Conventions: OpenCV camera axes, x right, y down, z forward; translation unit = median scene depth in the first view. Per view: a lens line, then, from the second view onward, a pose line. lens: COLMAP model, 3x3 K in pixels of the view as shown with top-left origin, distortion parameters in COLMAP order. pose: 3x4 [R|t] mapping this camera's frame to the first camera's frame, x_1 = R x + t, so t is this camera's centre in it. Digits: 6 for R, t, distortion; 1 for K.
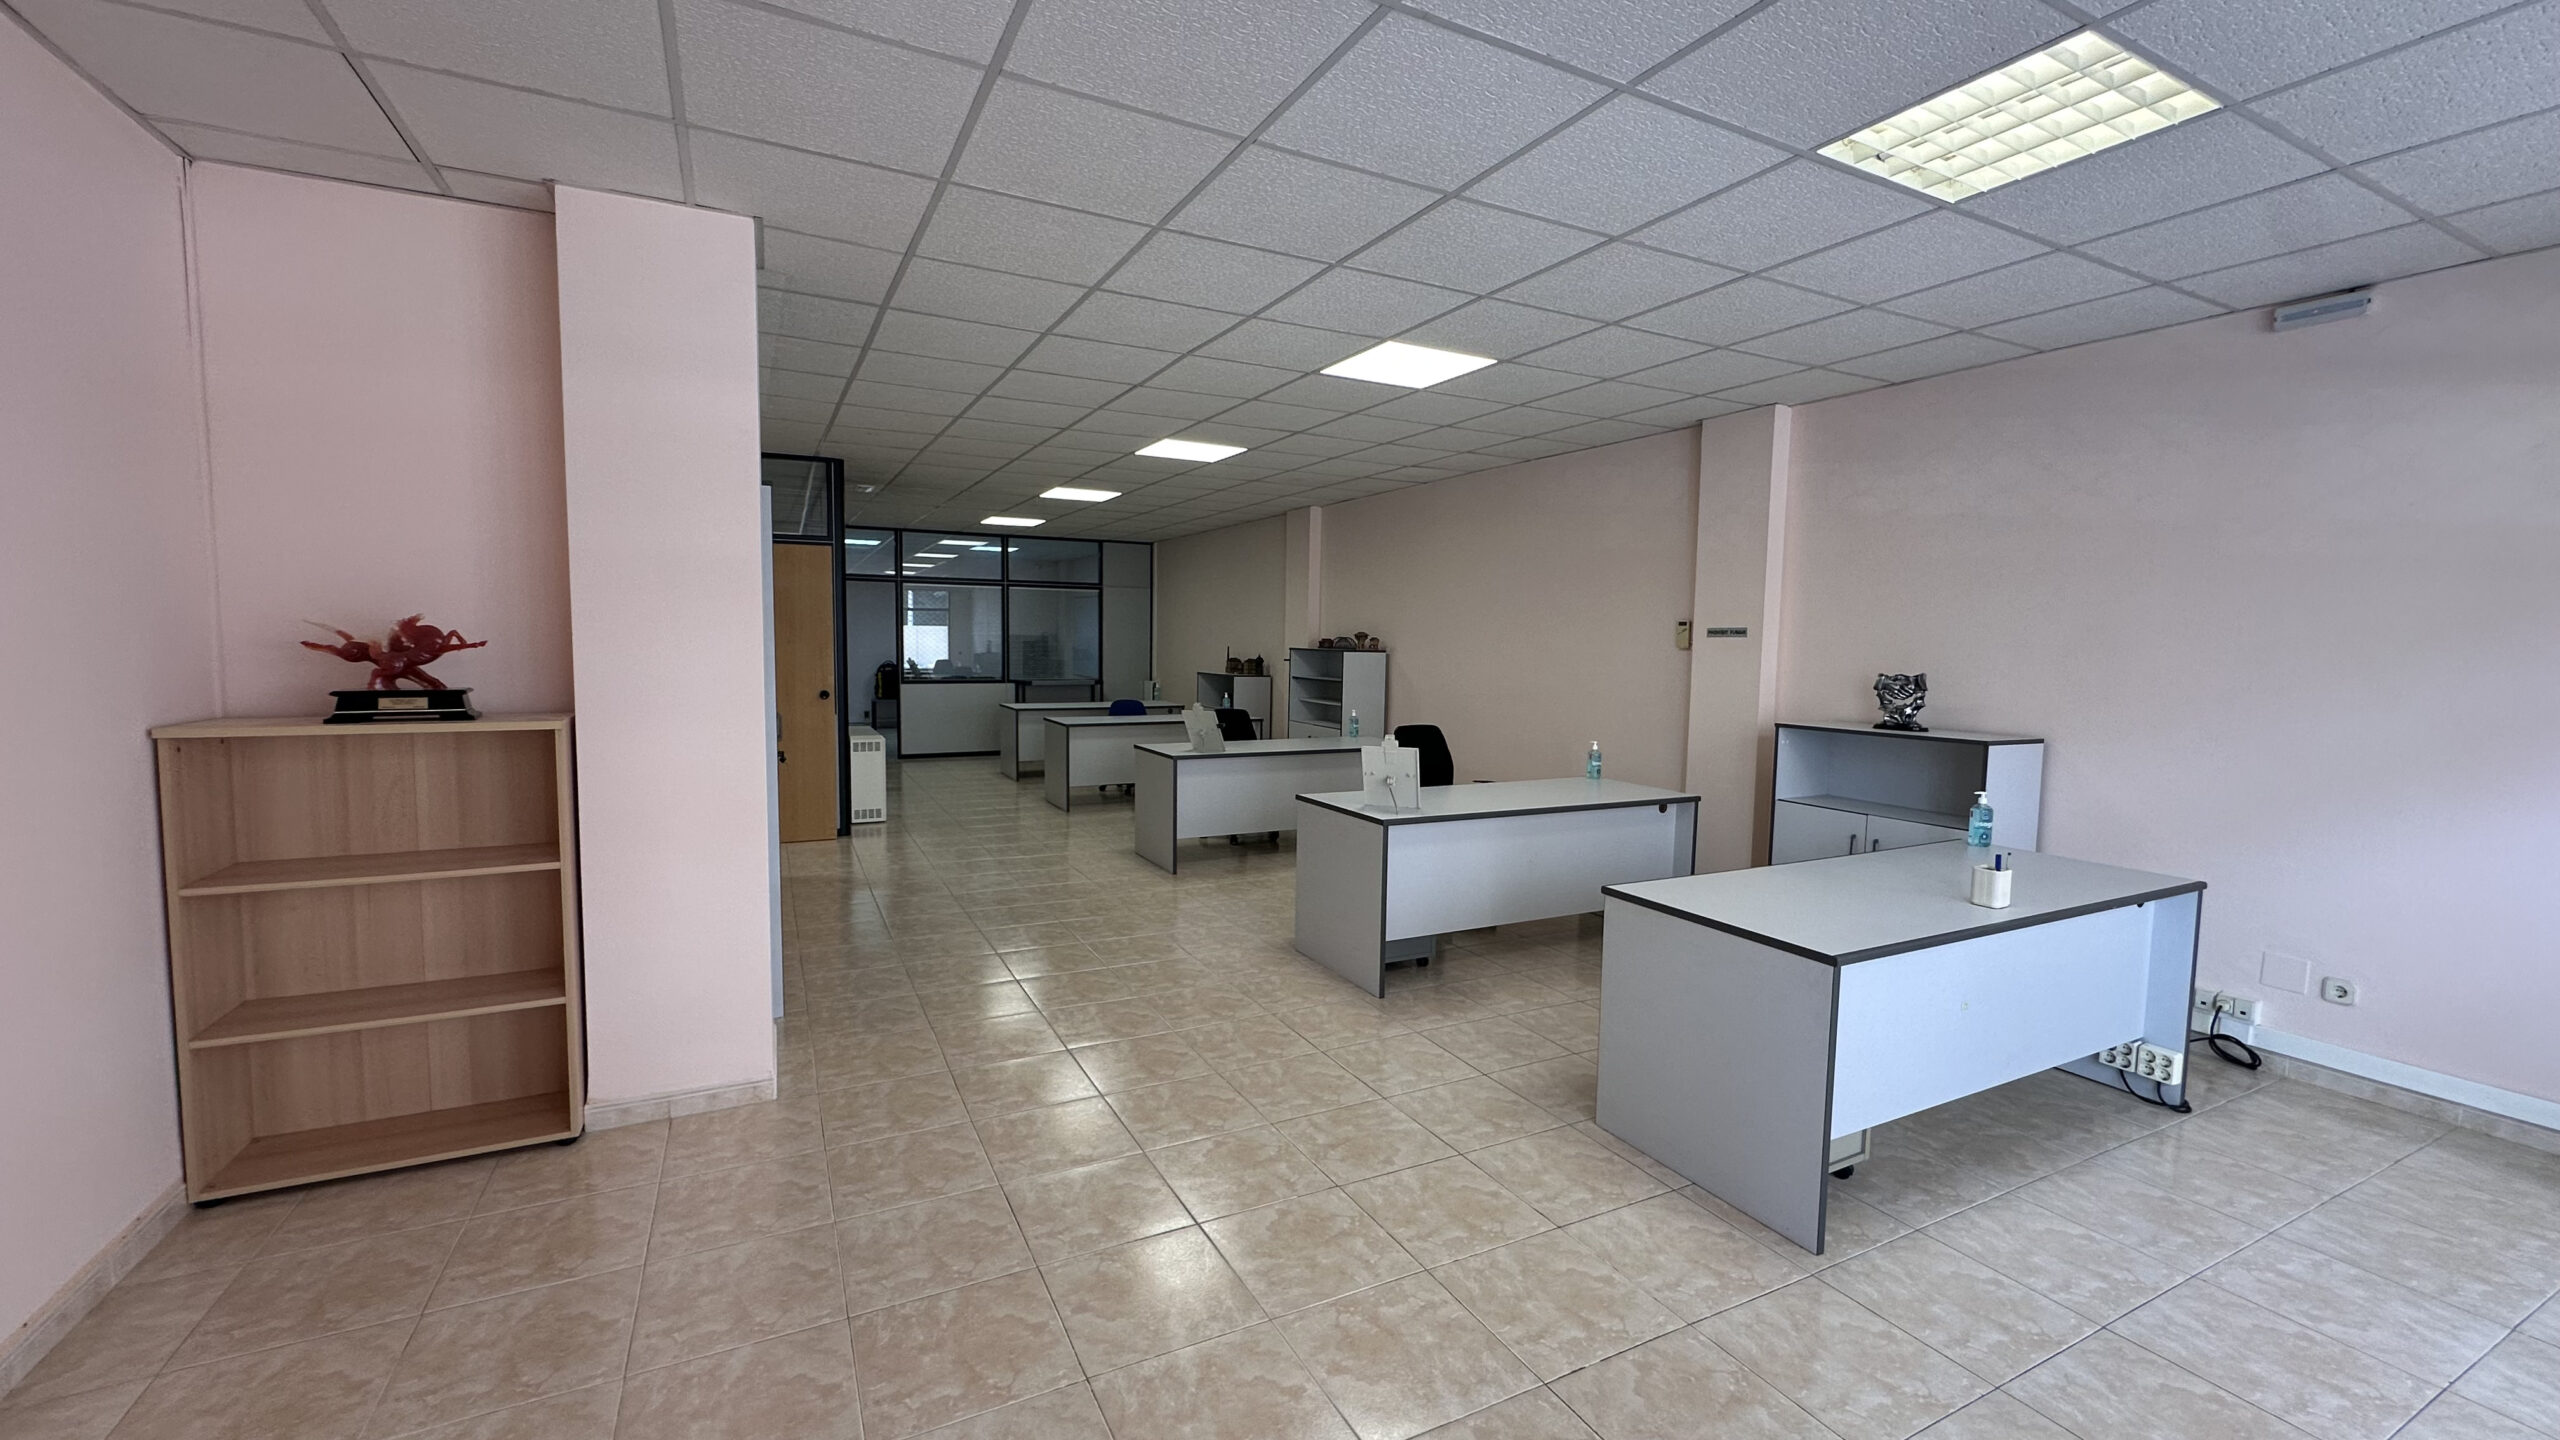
lens RADIAL K [[1010.9, 0, 1277.2], [0, 1010.9, 745.9], [0, 0, 1]] dist [-0.001300, 0.000183]
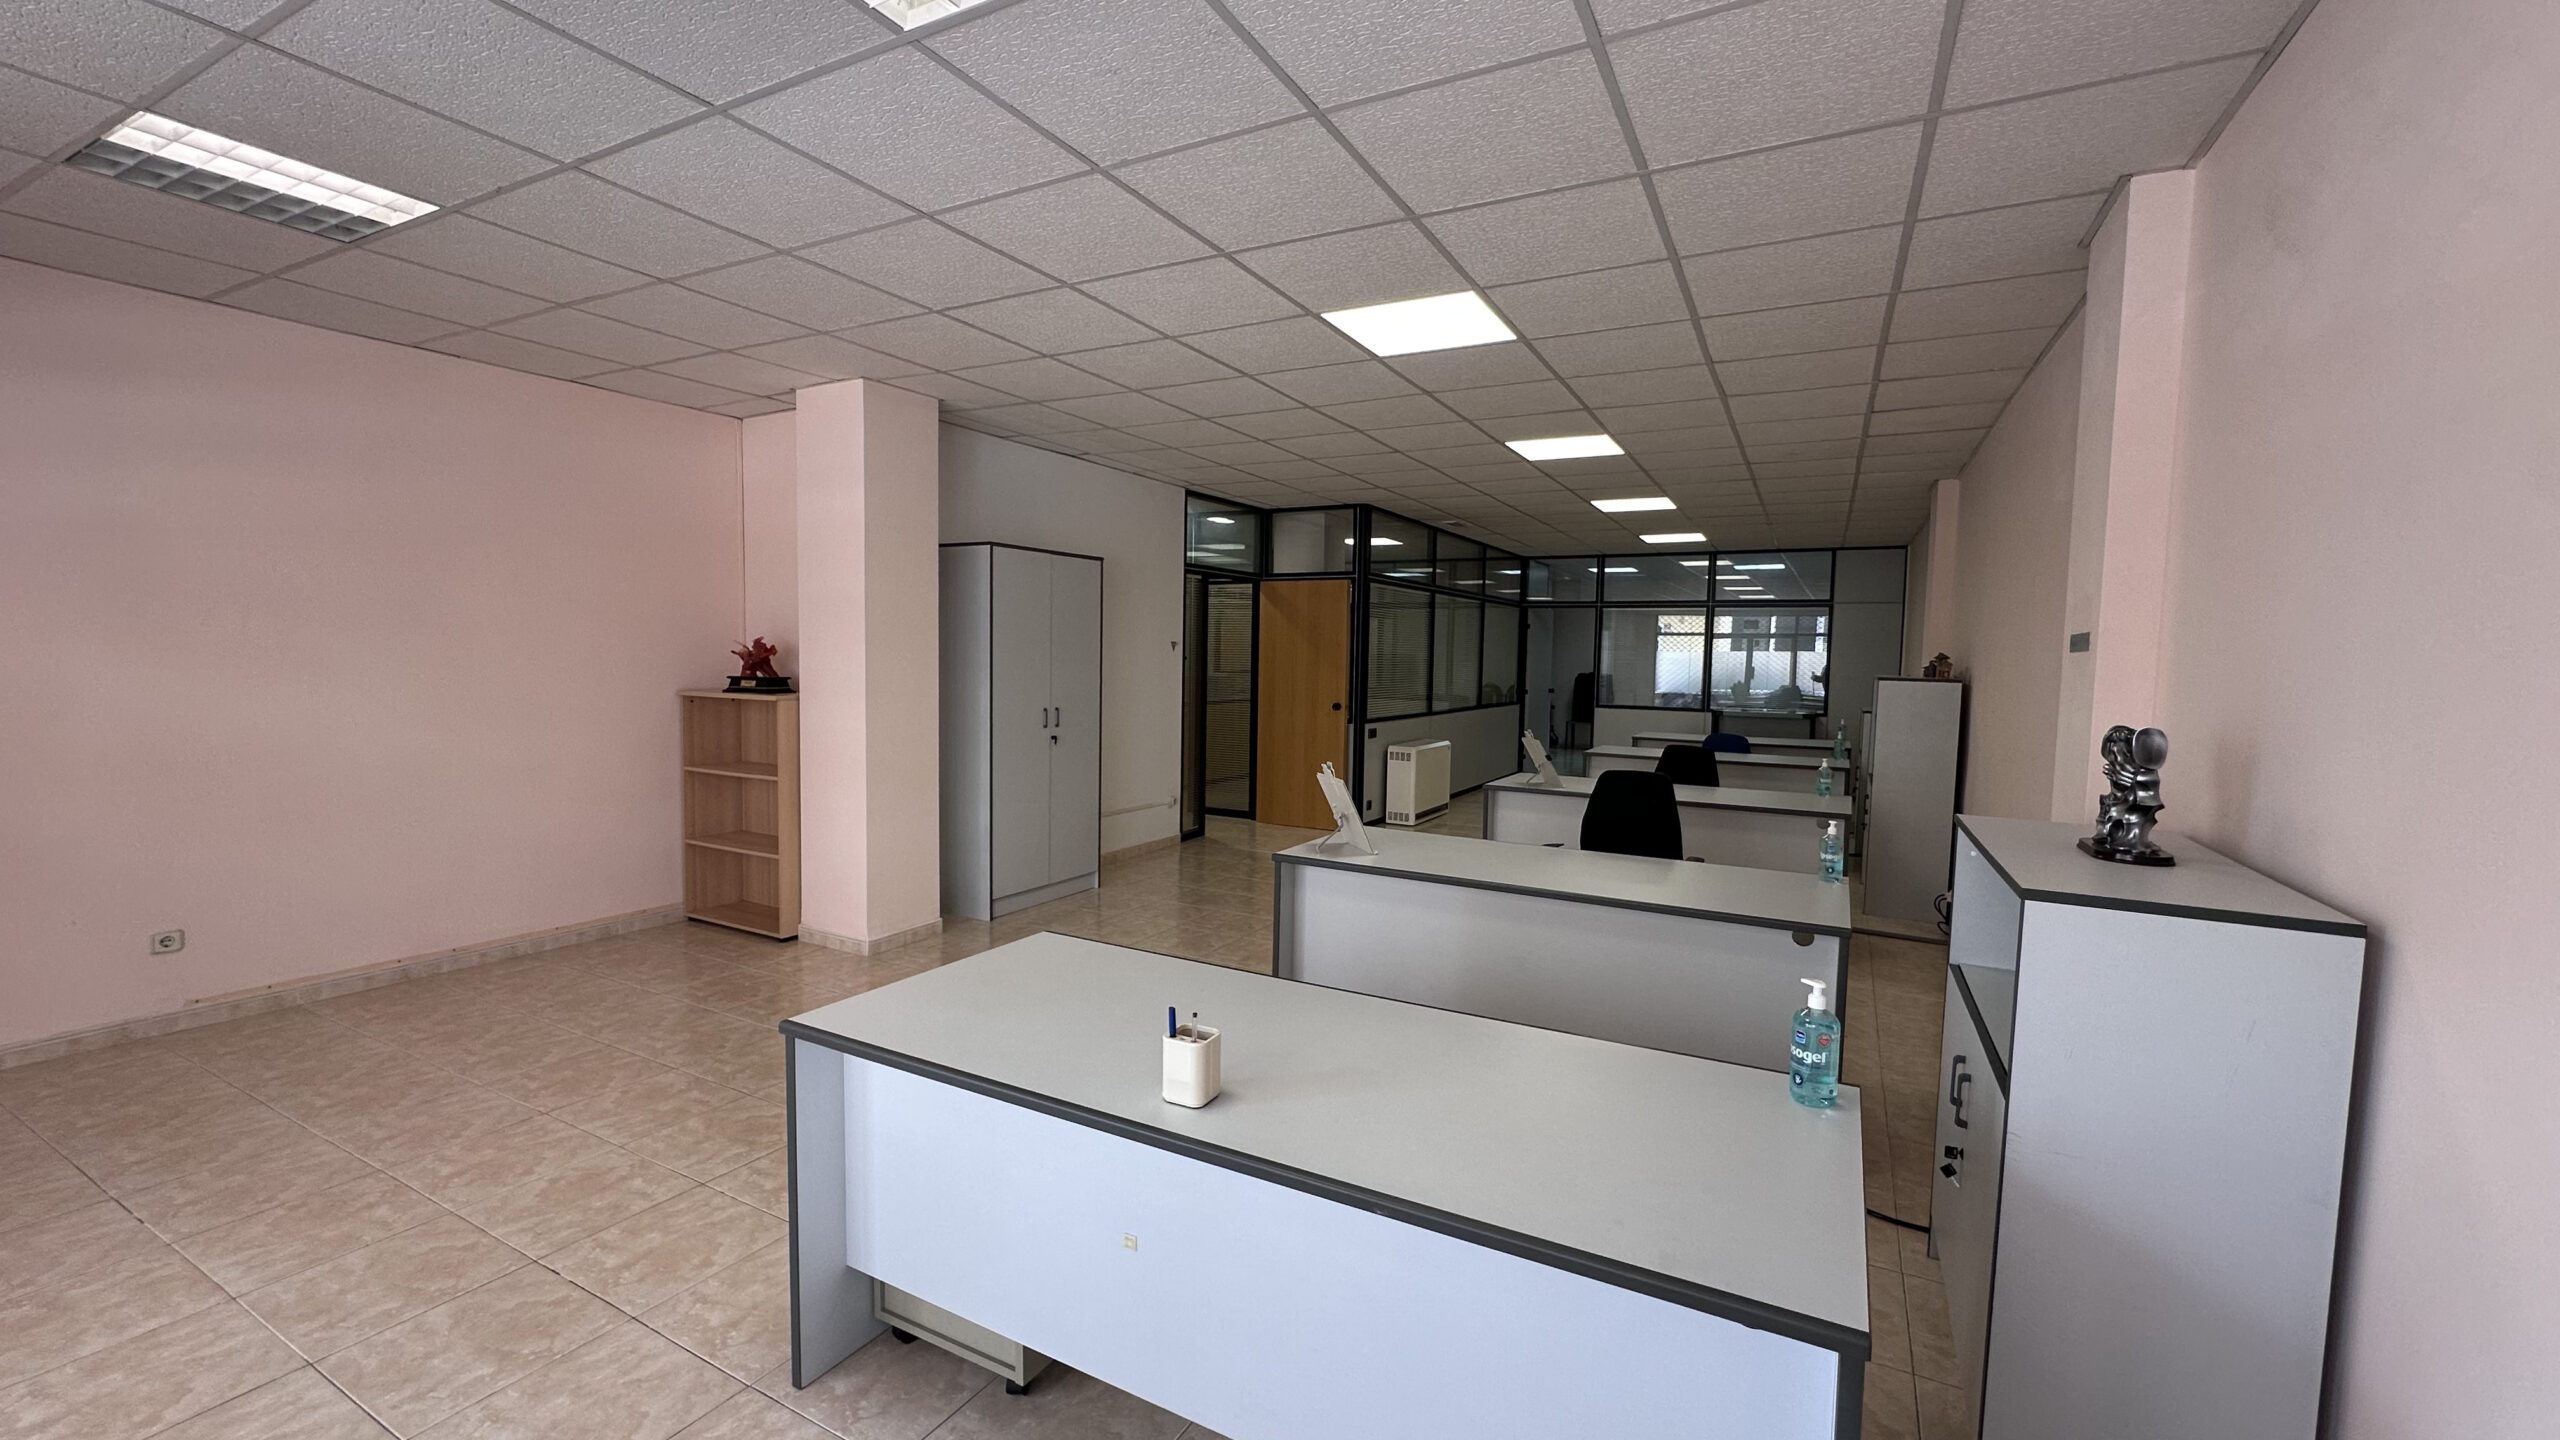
lens RADIAL K [[1010.9, 0, 1277.2], [0, 1010.9, 745.9], [0, 0, 1]] dist [-0.001300, 0.000183]
pose [[0.566824, 0.072651, -0.820629, 1.109417], [-0.097142, 0.995049, 0.020995, -0.054346], [0.818091, 0.067817, 0.571076, 0.650879]]
